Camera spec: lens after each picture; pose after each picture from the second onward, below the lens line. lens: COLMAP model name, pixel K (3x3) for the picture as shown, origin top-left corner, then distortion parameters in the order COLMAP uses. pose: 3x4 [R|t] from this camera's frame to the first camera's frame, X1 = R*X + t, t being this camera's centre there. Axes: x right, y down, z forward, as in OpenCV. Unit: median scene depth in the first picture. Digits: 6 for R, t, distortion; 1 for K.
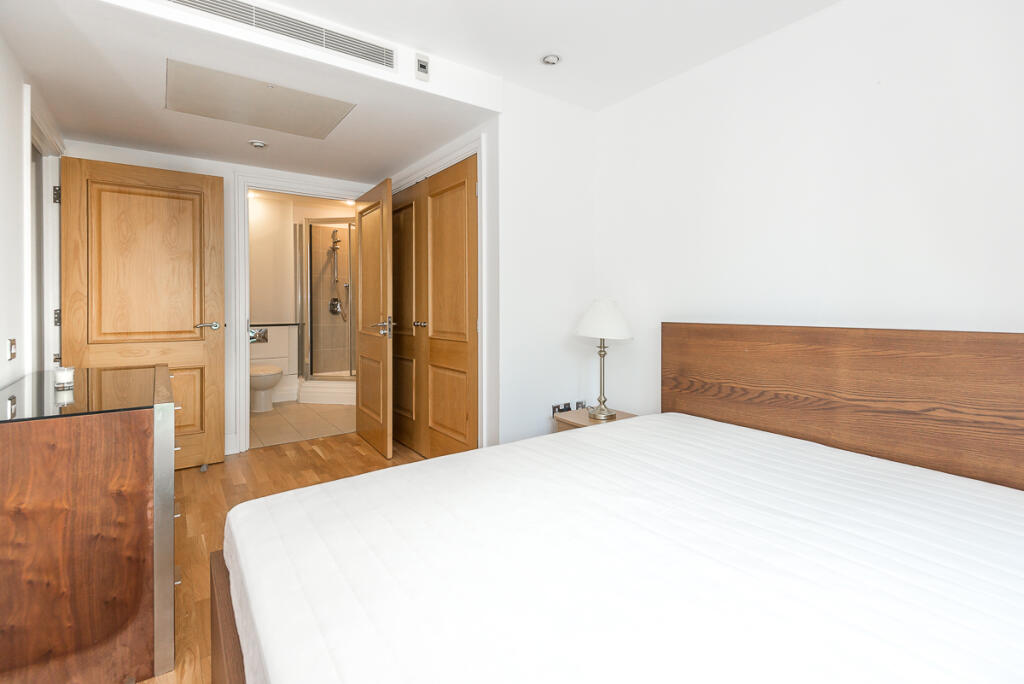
lens RADIAL K [[473.8, 0, 508.6], [0, 473.8, 305.3], [0, 0, 1]] dist [0.001028, 0.000010]
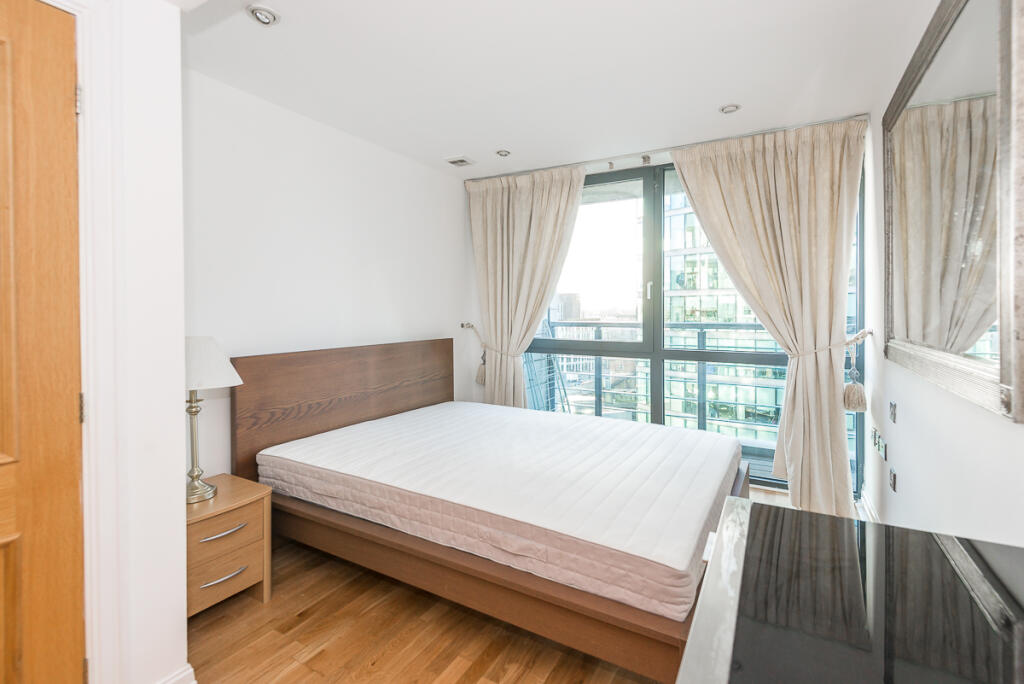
lens RADIAL K [[473.8, 0, 503.2], [0, 473.8, 311.9], [0, 0, 1]] dist [0.001028, 0.000010]
pose [[-0.414126, -0.001678, 0.910218, -0.756168], [0.004915, 0.999980, 0.004079, -0.056513], [-0.910206, 0.006163, -0.414110, 0.995249]]
